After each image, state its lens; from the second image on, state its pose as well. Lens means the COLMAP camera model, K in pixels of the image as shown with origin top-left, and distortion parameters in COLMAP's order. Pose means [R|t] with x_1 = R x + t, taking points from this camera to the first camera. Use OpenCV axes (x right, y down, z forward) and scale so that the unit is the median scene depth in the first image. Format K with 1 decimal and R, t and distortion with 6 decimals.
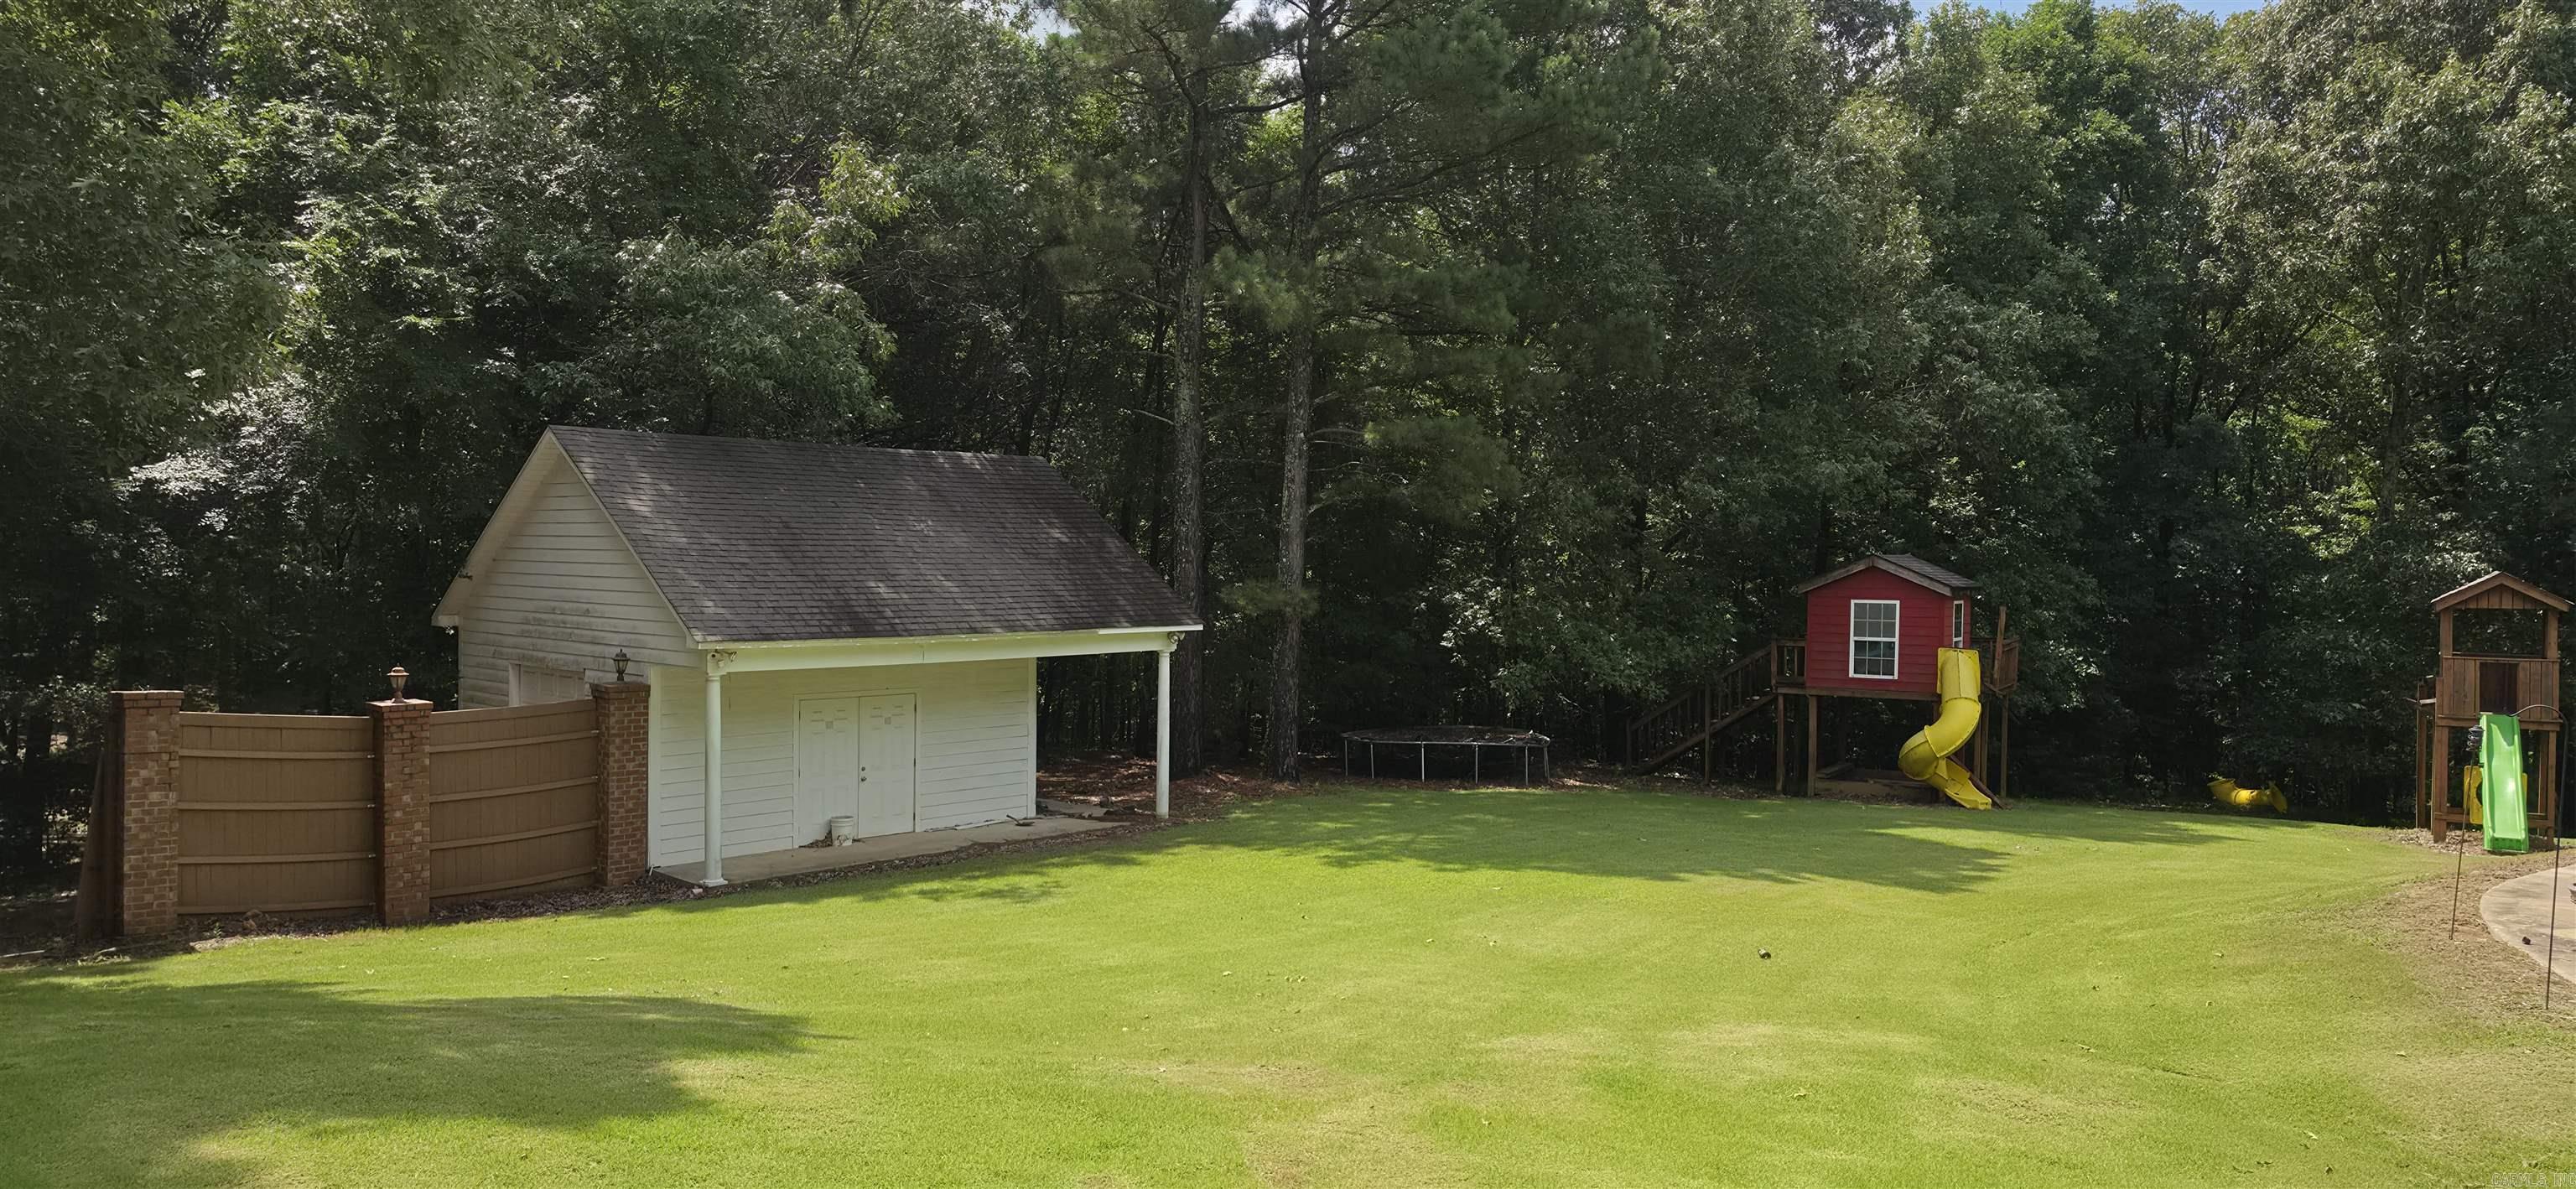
lens RADIAL K [[1709.9, 0, 1316.5], [0, 1709.9, 602.9], [0, 0, 1]] dist [0.124821, -0.190062]
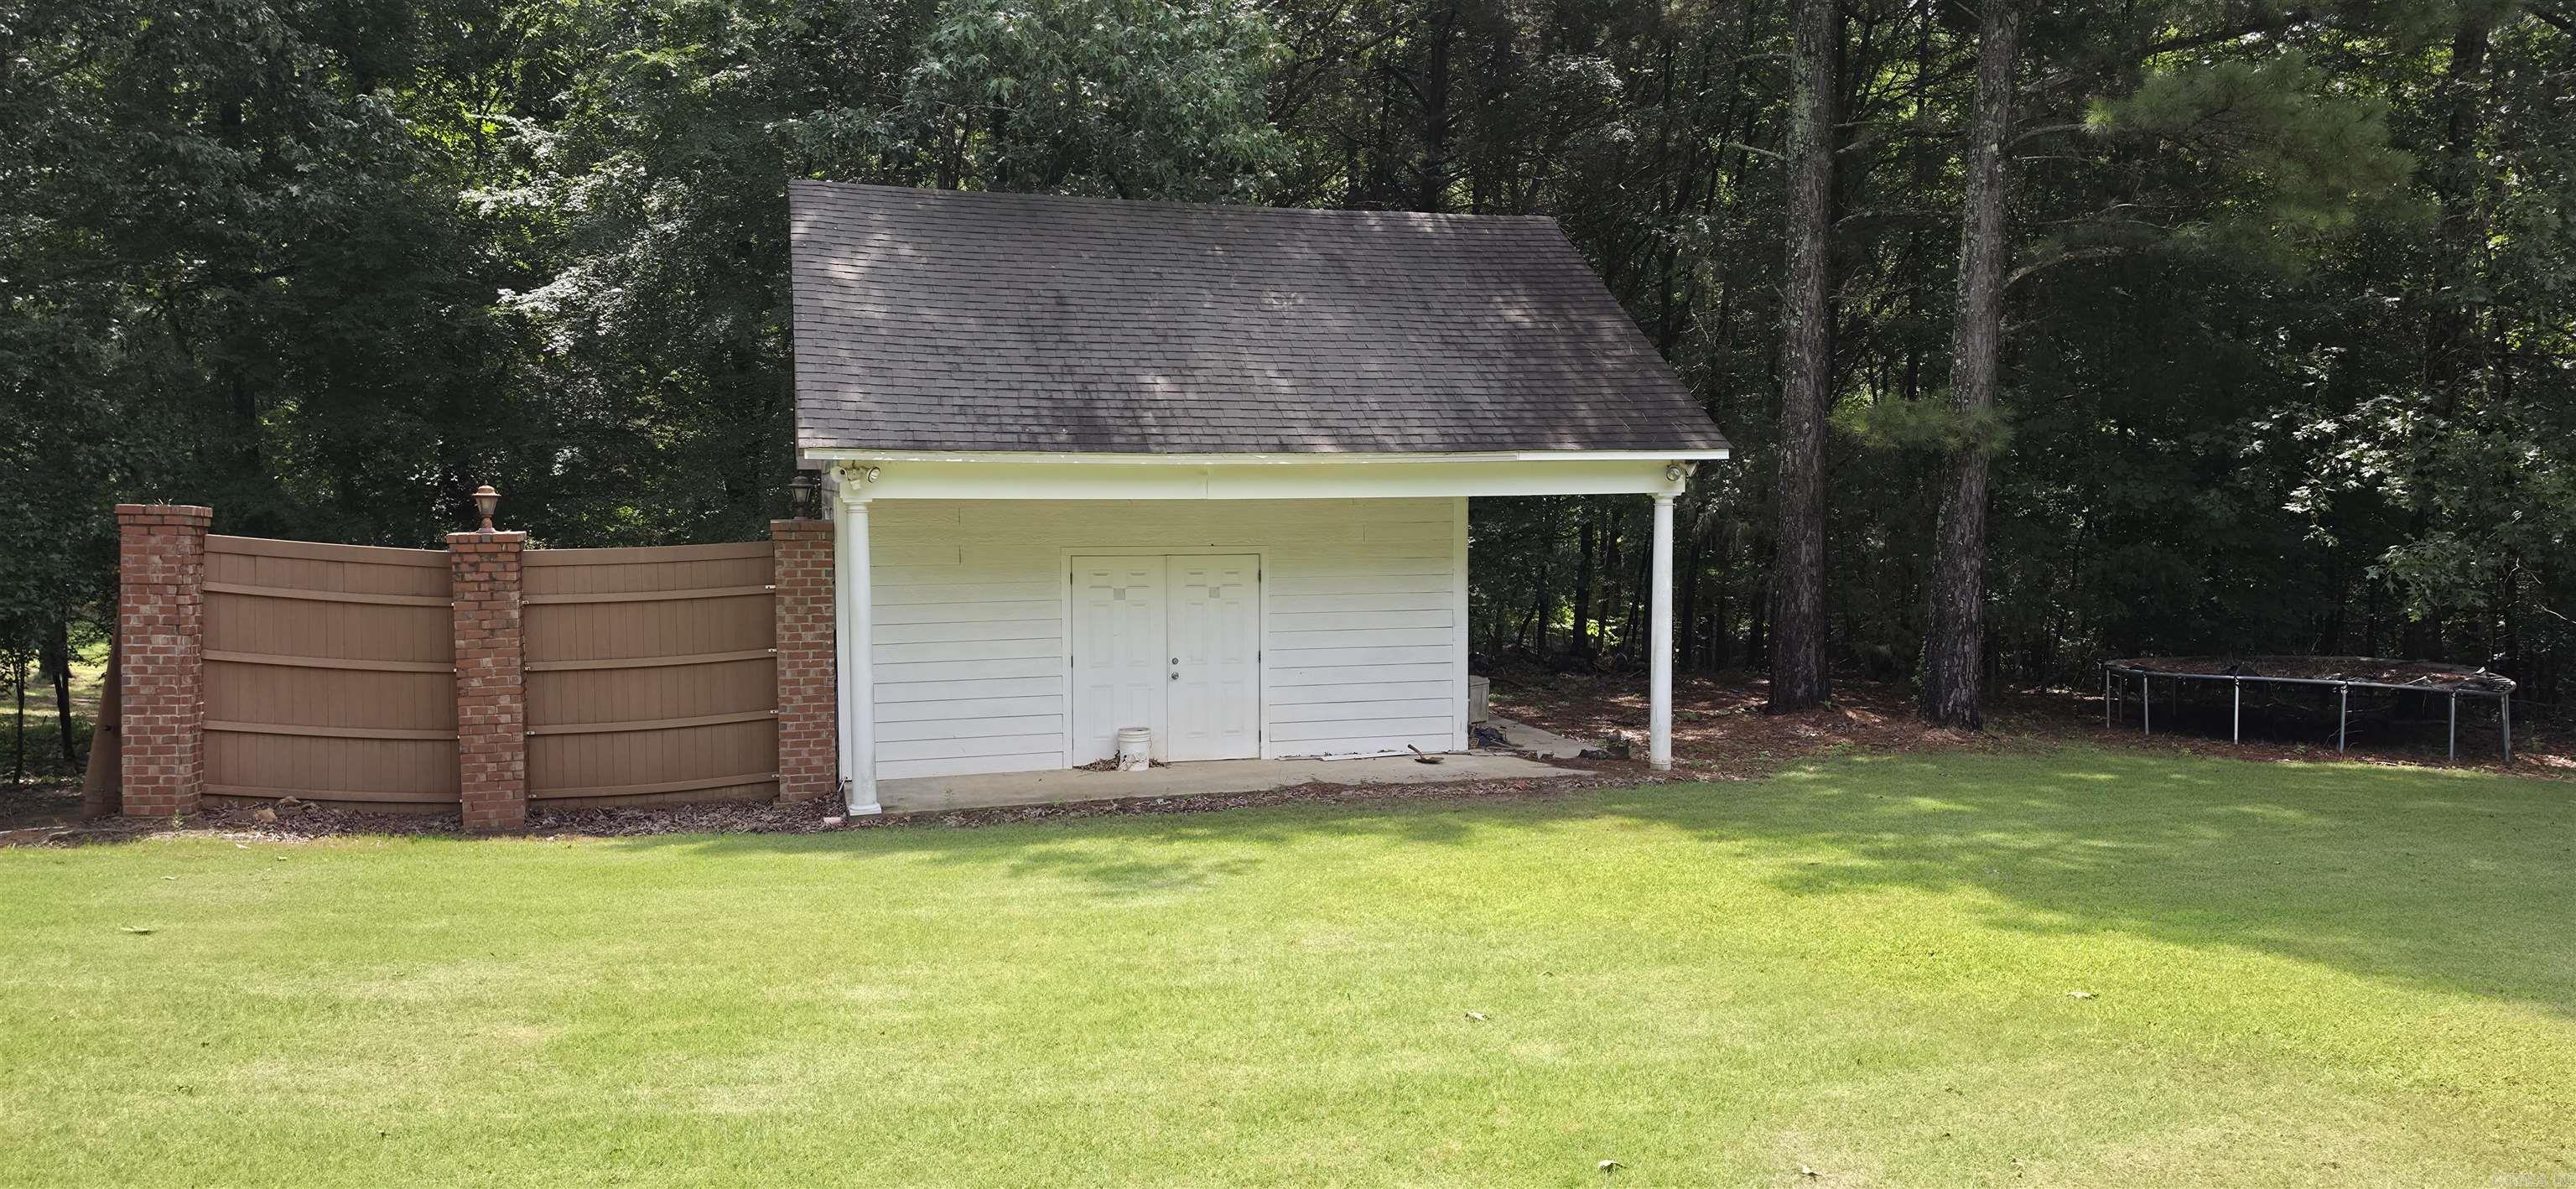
lens RADIAL K [[1709.9, 0, 1316.5], [0, 1709.9, 602.9], [0, 0, 1]] dist [0.124821, -0.190062]
pose [[0.858507, 0.020840, -0.512379, 0.122106], [-0.003026, 0.999362, 0.035577, 0.046269], [0.512794, -0.028992, 0.858022, 0.424165]]
